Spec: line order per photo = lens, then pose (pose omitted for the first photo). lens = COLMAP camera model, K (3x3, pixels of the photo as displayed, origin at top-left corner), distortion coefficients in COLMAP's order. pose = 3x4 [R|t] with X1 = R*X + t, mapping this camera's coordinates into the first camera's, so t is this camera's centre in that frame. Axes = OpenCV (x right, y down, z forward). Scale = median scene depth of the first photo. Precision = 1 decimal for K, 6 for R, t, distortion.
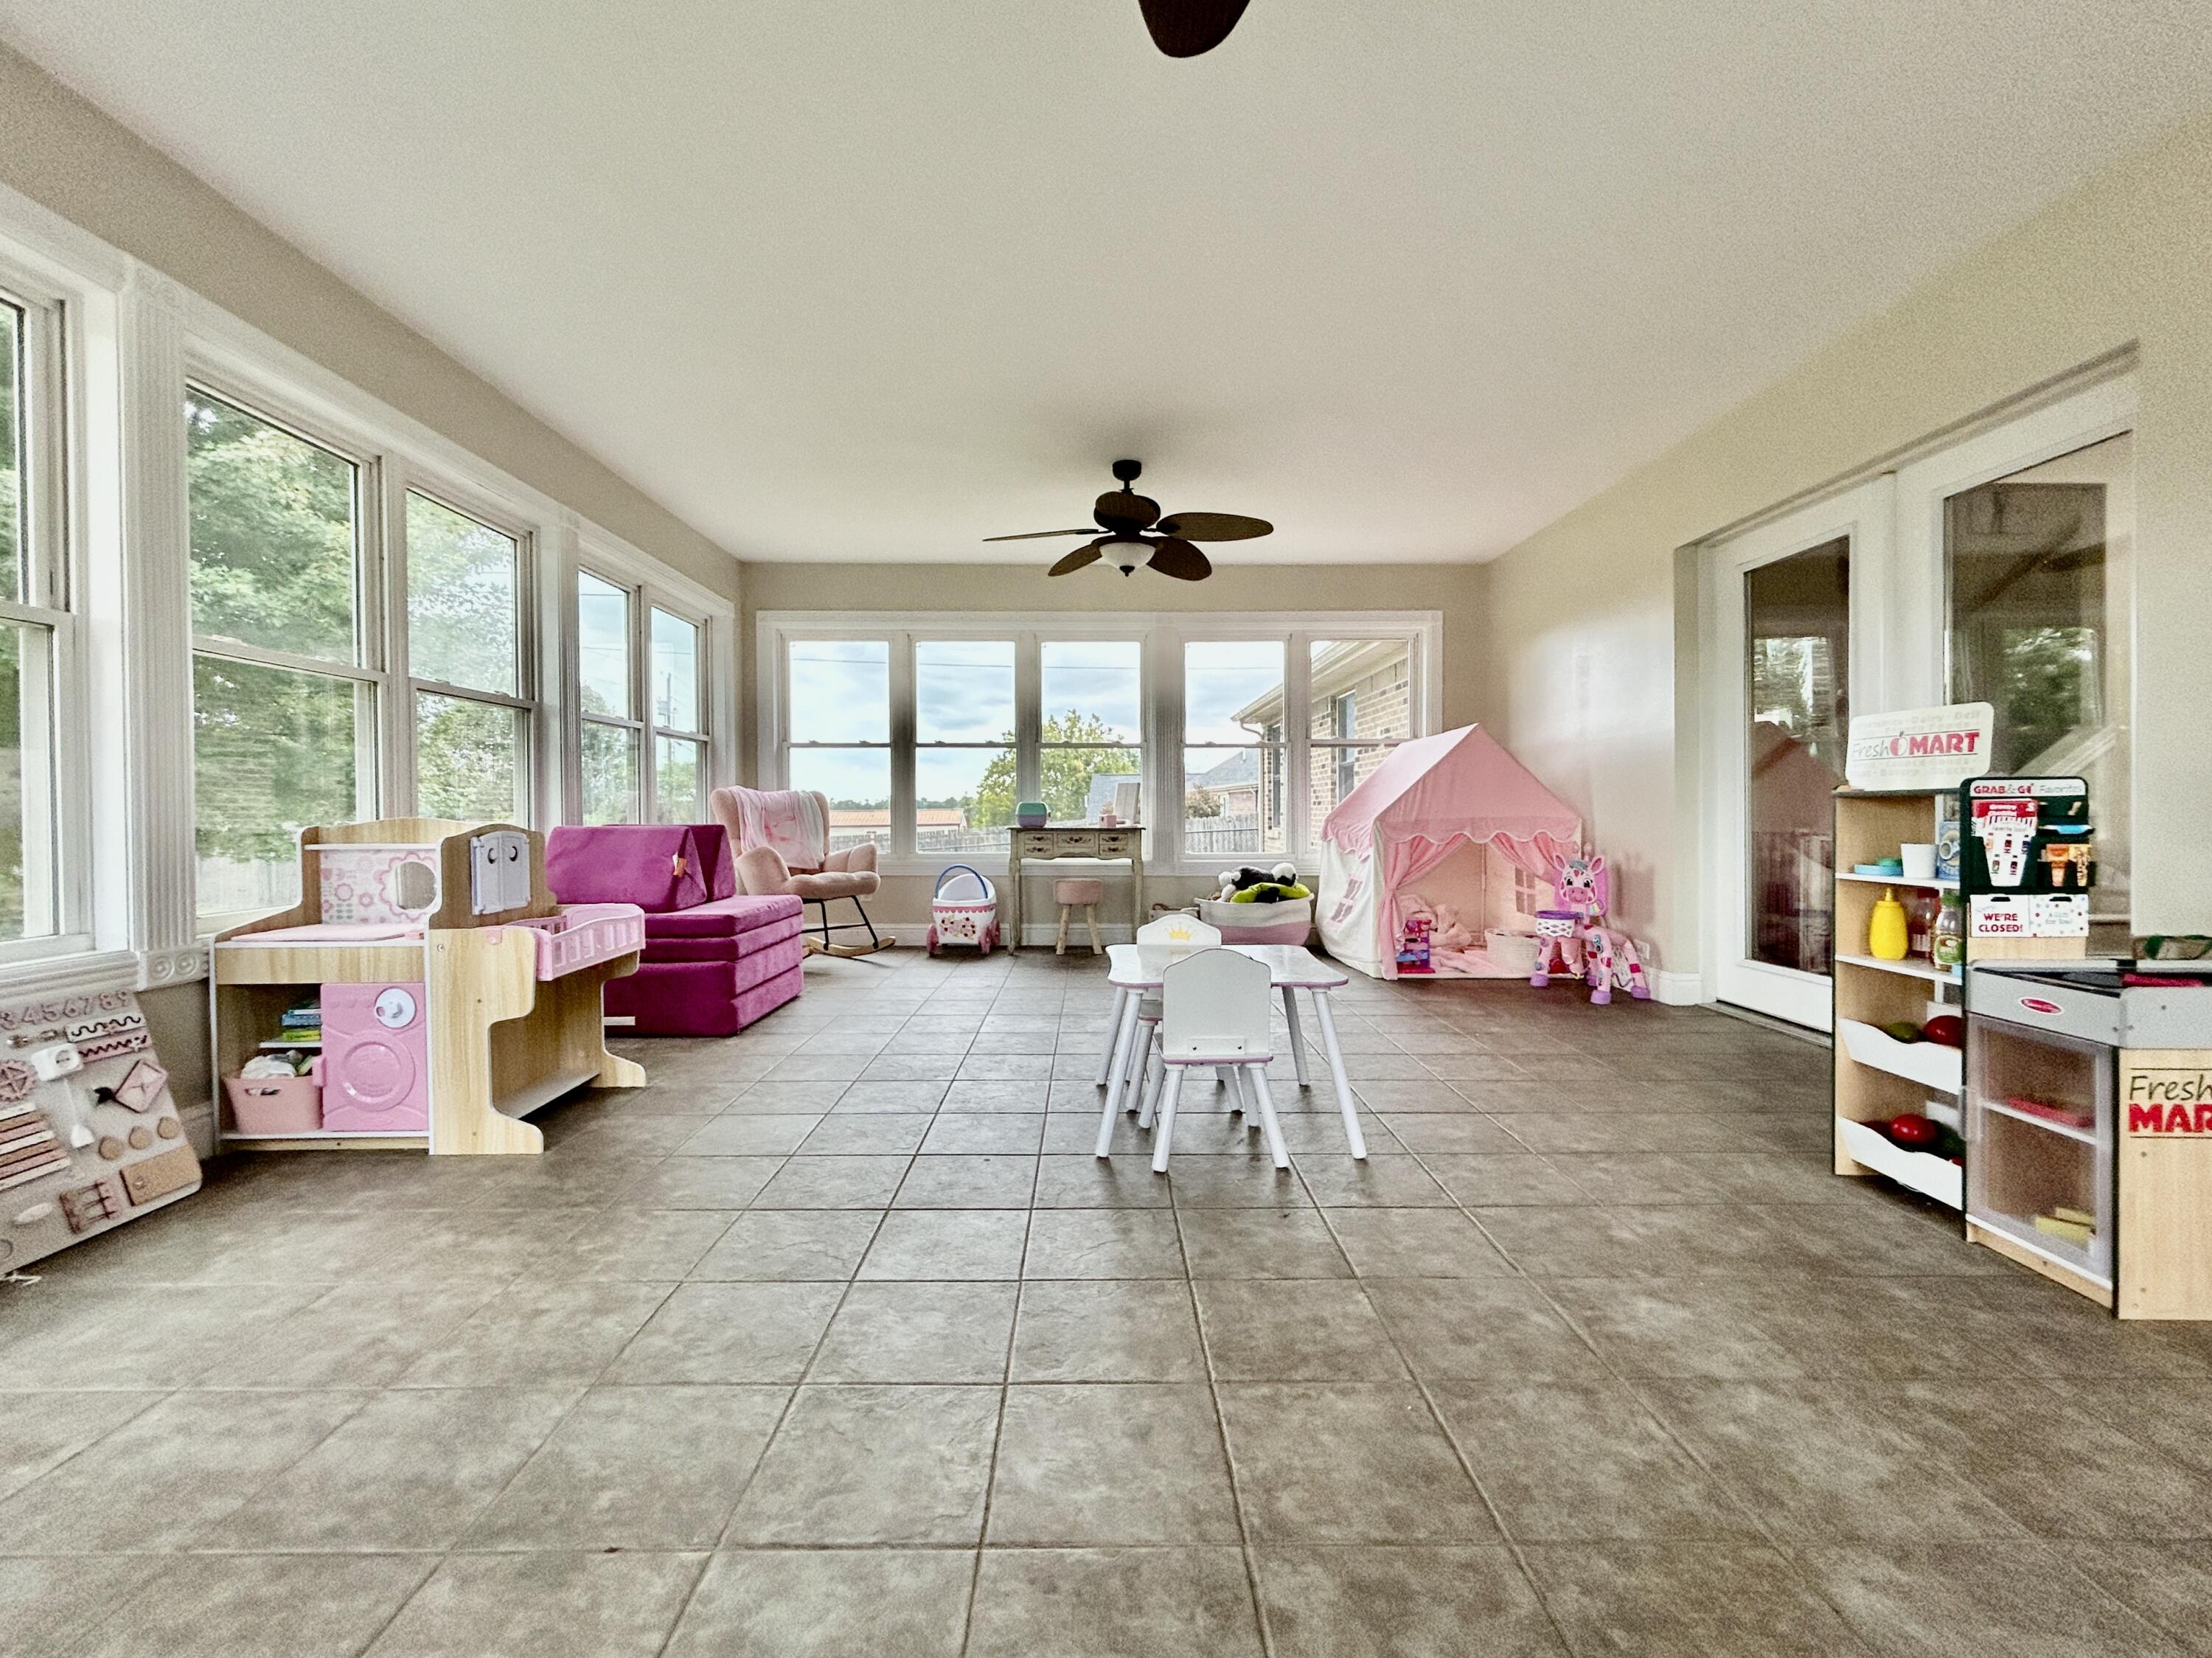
lens RADIAL K [[931.4, 0, 1098.8], [0, 931.4, 819.8], [0, 0, 1]] dist [0.000839, 0.000251]
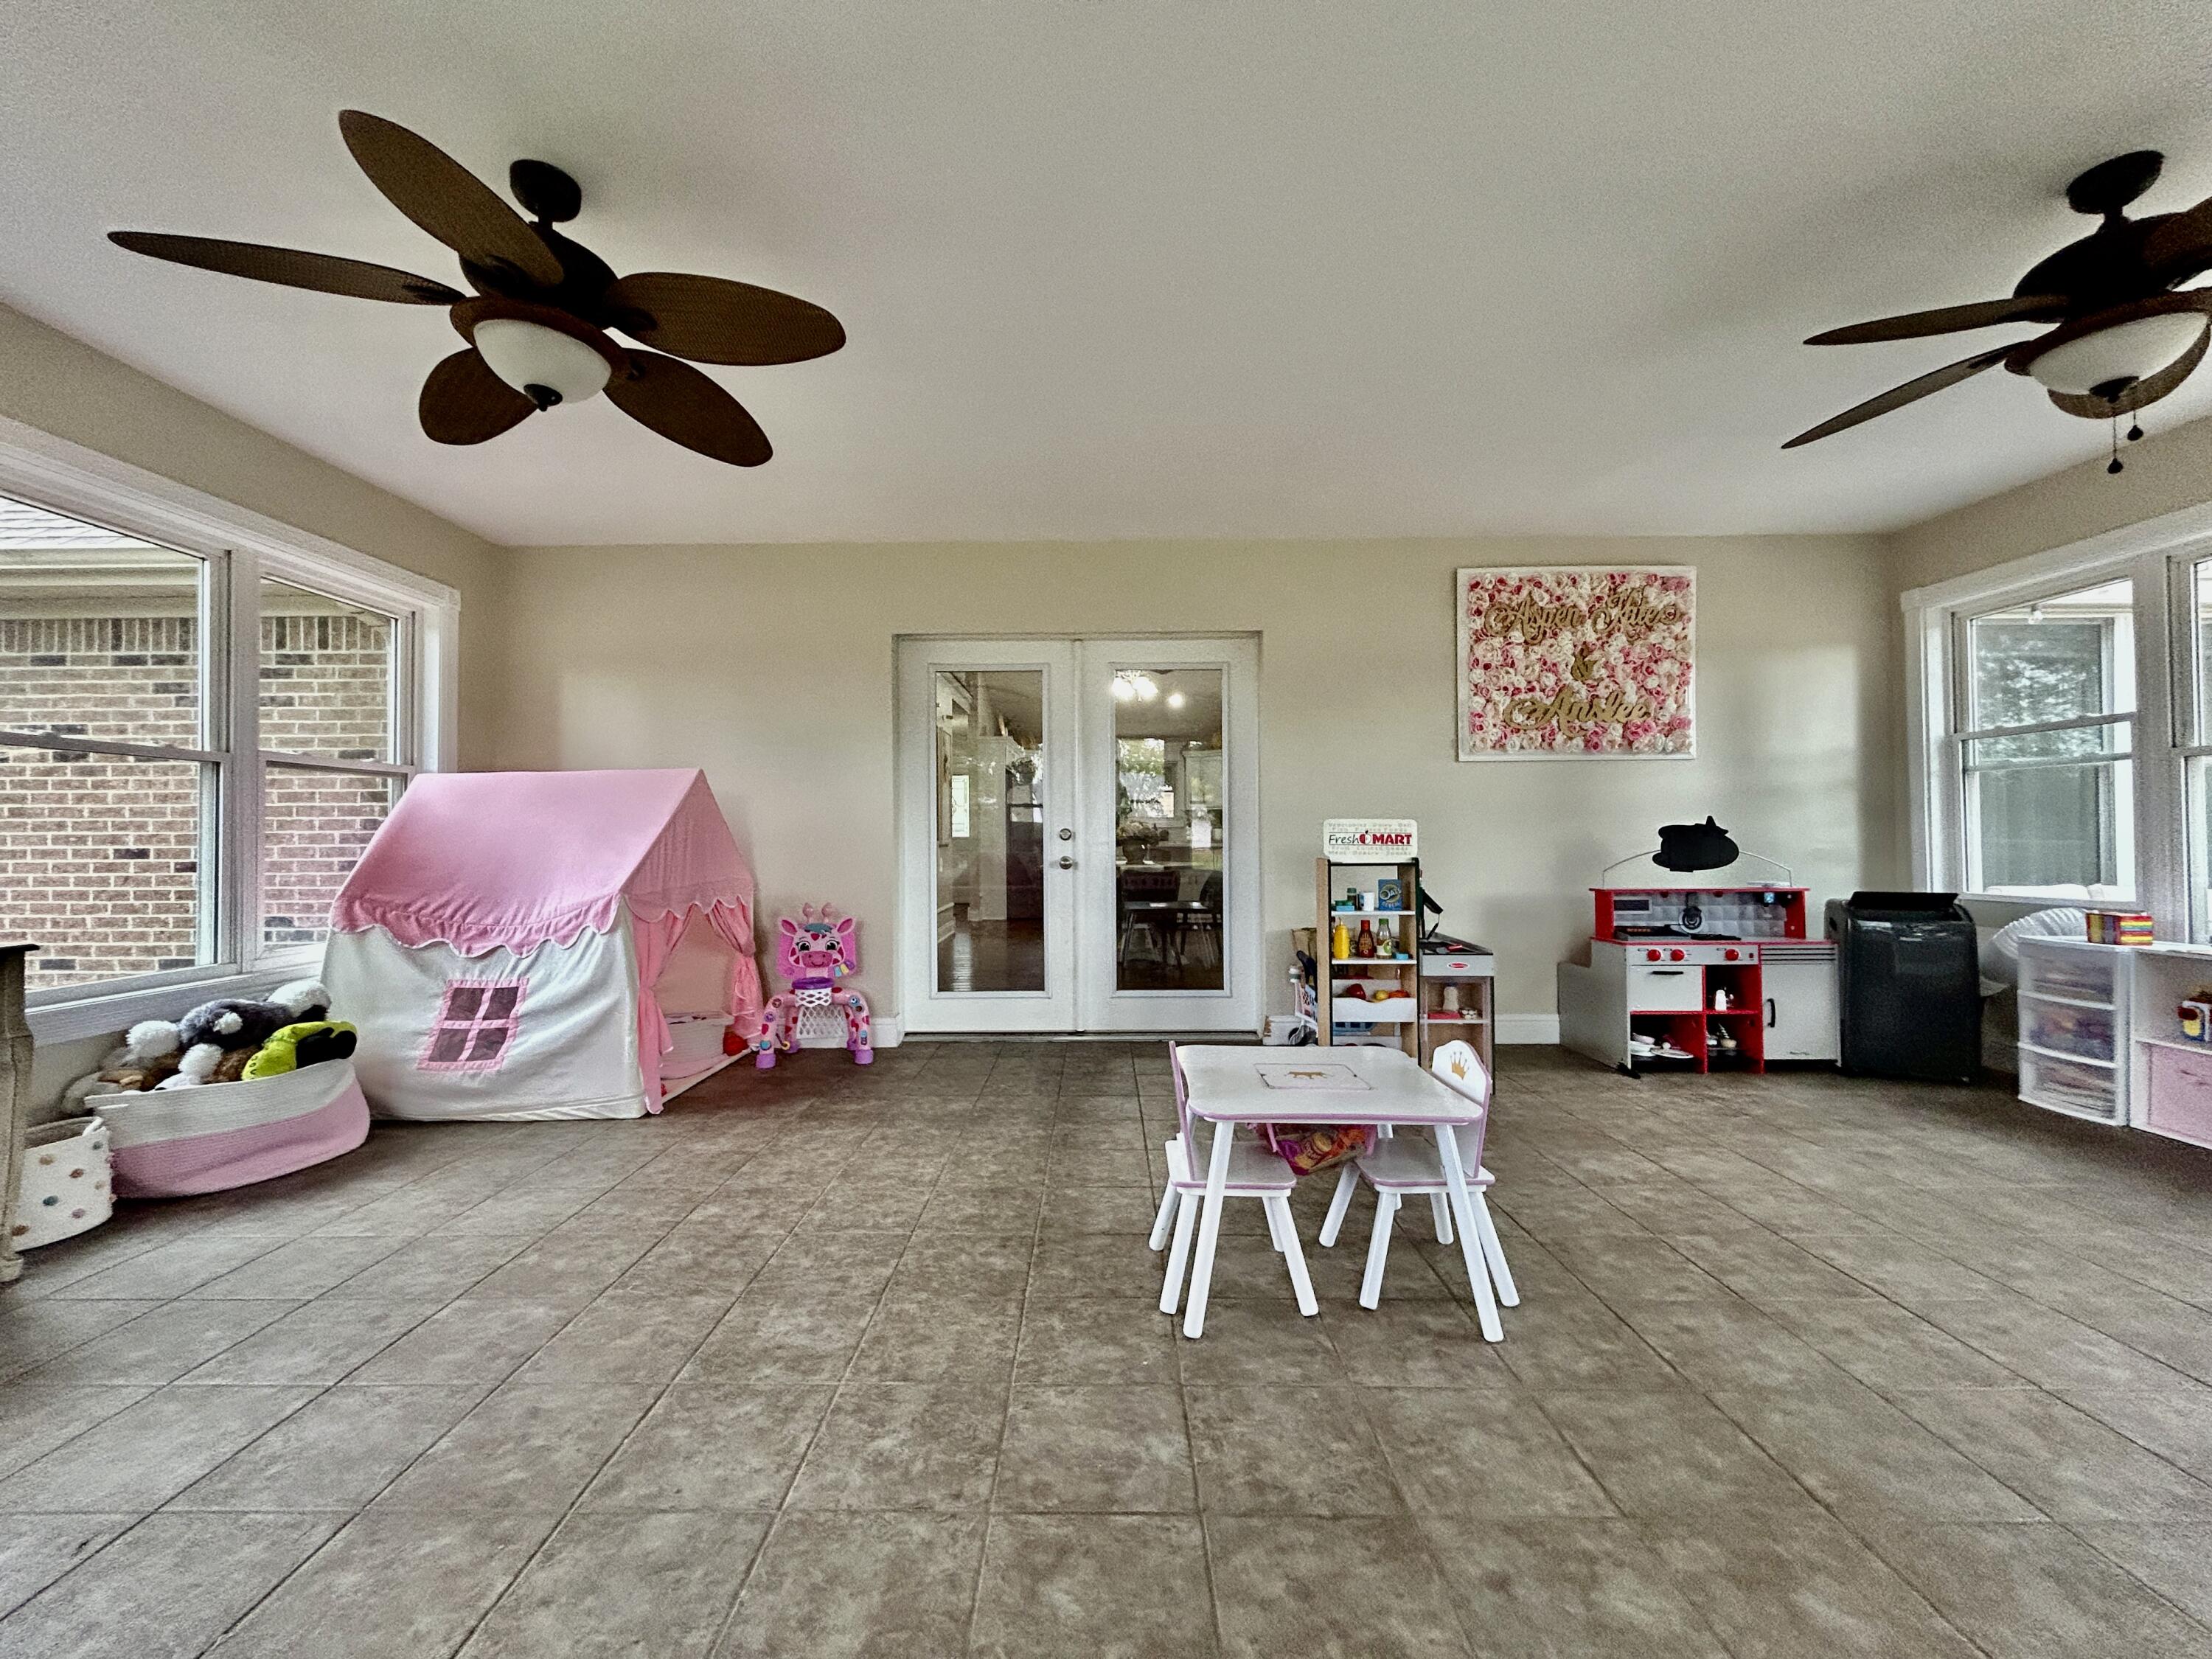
lens RADIAL K [[887.3, 0, 1095.4], [0, 887.3, 822.5], [0, 0, 1]] dist [0.000846, 0.000515]
pose [[0.013774, 0.020762, 0.999690, -0.697145], [0.013803, 0.999685, -0.020952, -0.064803], [-0.999810, 0.014087, 0.013483, 1.197524]]
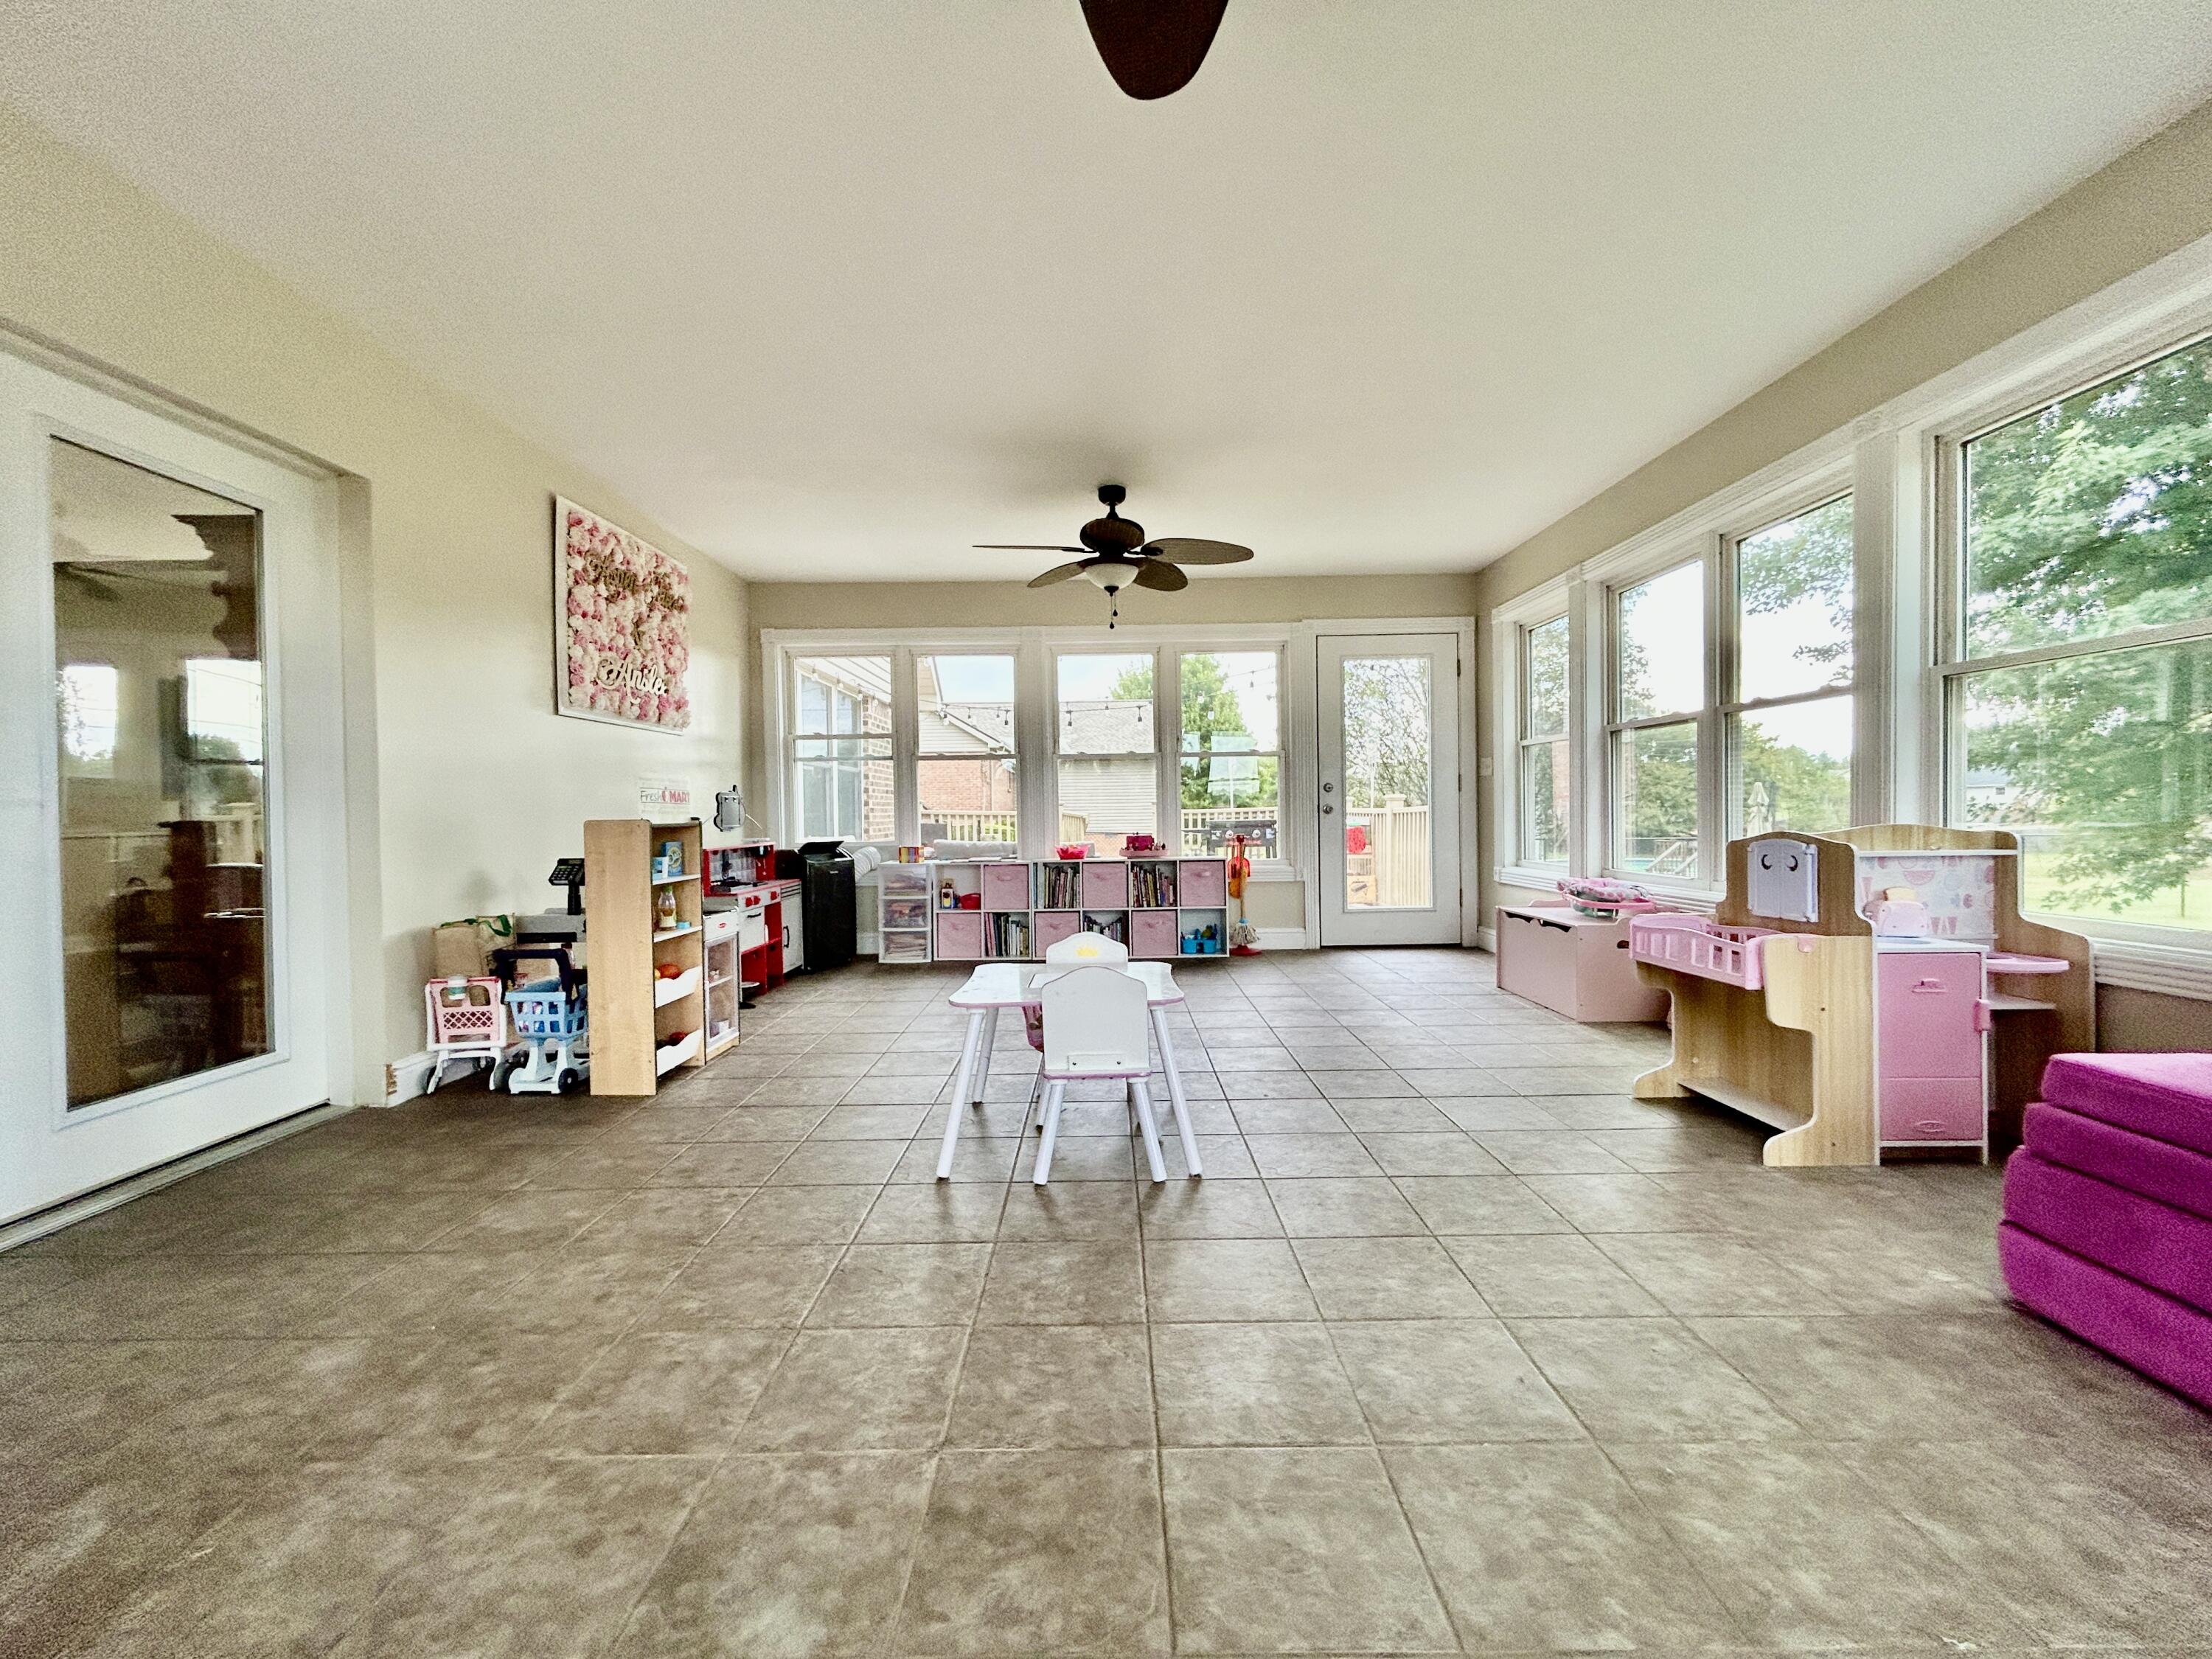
lens RADIAL K [[887.3, 0, 1095.4], [0, 887.3, 822.5], [0, 0, 1]] dist [0.000846, 0.000515]
pose [[-0.999704, 0.018880, 0.015359, 0.081551], [0.019205, 0.999588, 0.021313, -0.040586], [-0.014950, 0.021602, -0.999655, 2.000353]]
